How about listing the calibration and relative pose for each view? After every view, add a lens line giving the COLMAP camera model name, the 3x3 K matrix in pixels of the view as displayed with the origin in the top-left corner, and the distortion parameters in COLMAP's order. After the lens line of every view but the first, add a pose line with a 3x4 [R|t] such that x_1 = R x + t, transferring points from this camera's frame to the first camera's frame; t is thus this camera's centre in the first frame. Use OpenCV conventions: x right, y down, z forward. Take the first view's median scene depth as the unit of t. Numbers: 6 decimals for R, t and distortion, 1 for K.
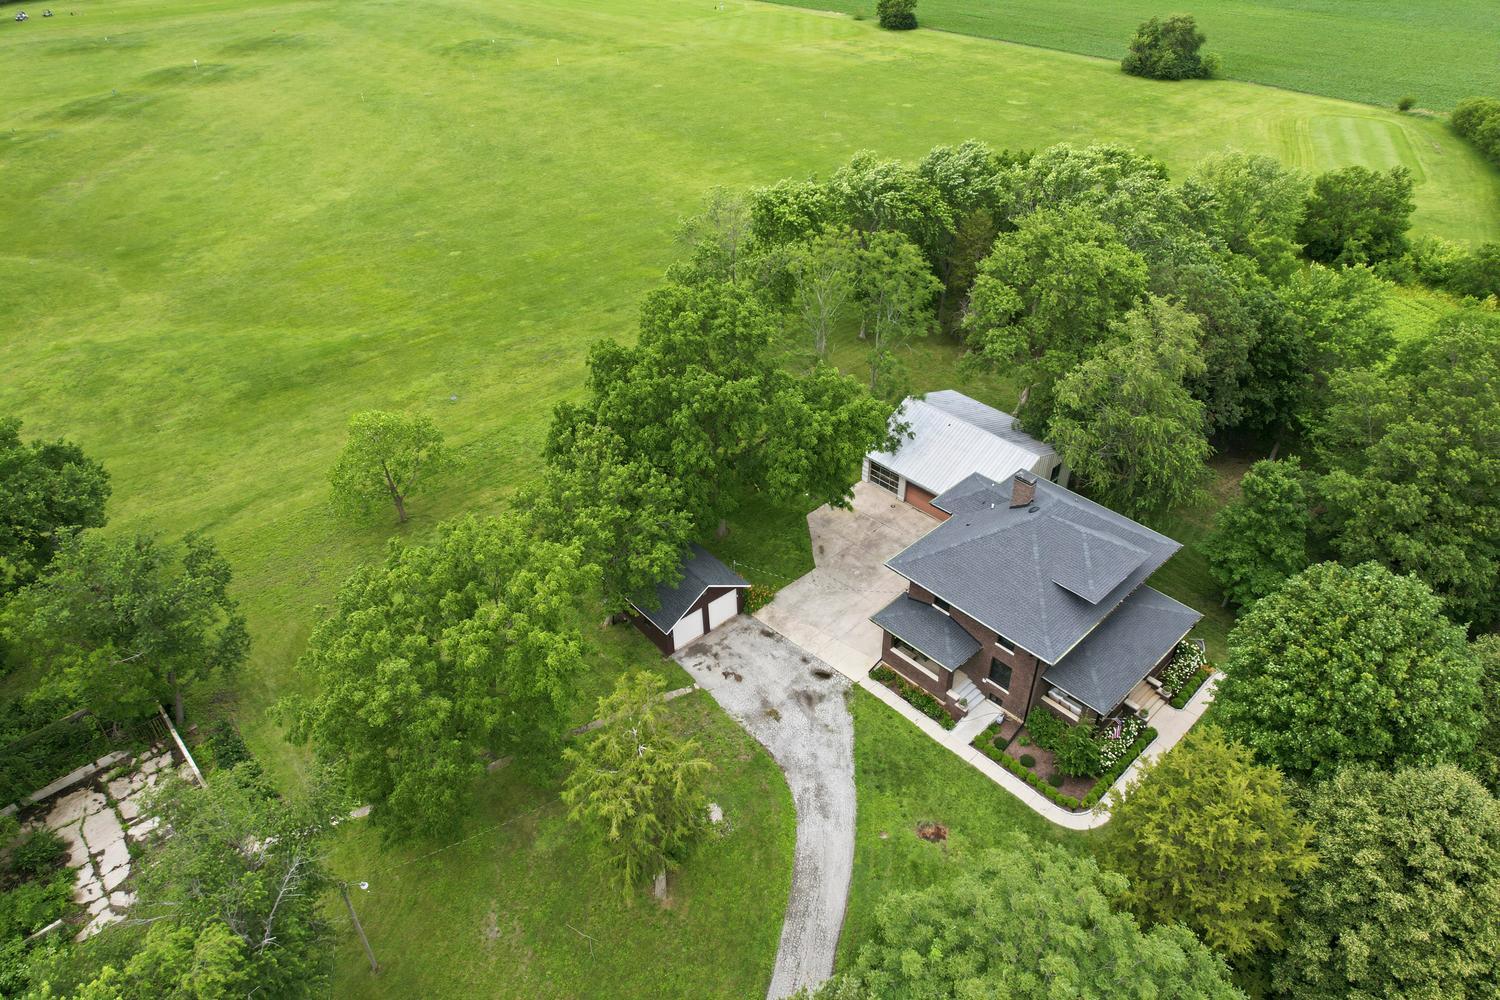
lens RADIAL K [[942.6, 0, 748.4], [0, 942.6, 527.6], [0, 0, 1]] dist [-0.074032, 0.059389]
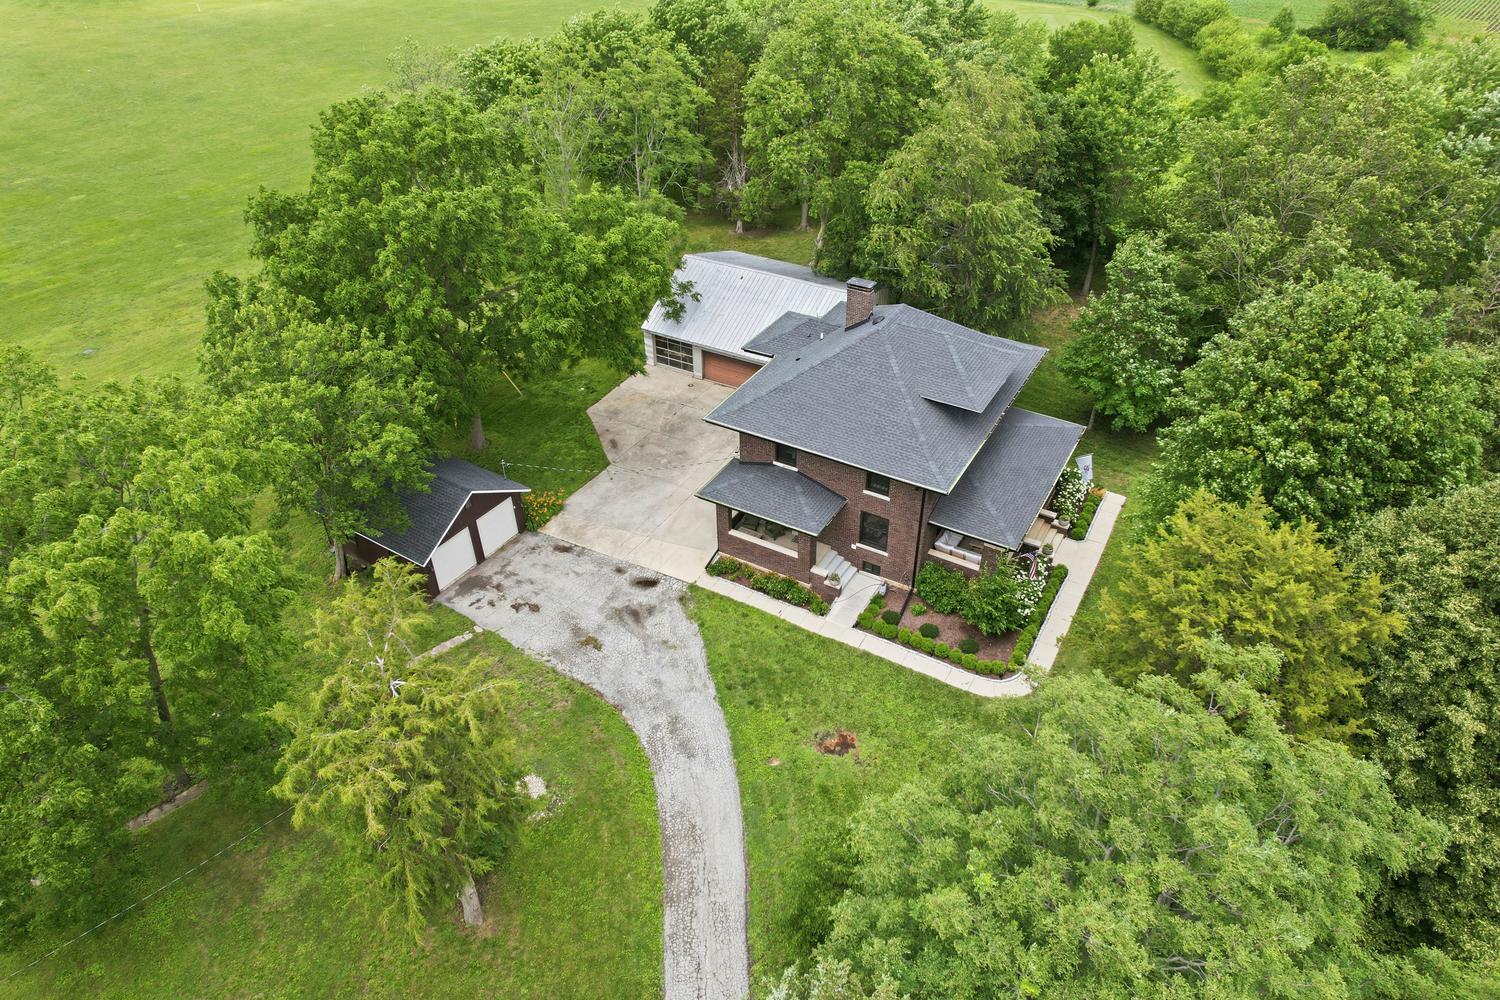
lens RADIAL K [[942.6, 0, 748.4], [0, 942.6, 527.6], [0, 0, 1]] dist [-0.074032, 0.059389]
pose [[0.956964, -0.168166, 0.236517, -0.013948], [0.170083, 0.985351, 0.012426, 0.121085], [-0.235141, 0.028337, 0.971548, 0.256075]]
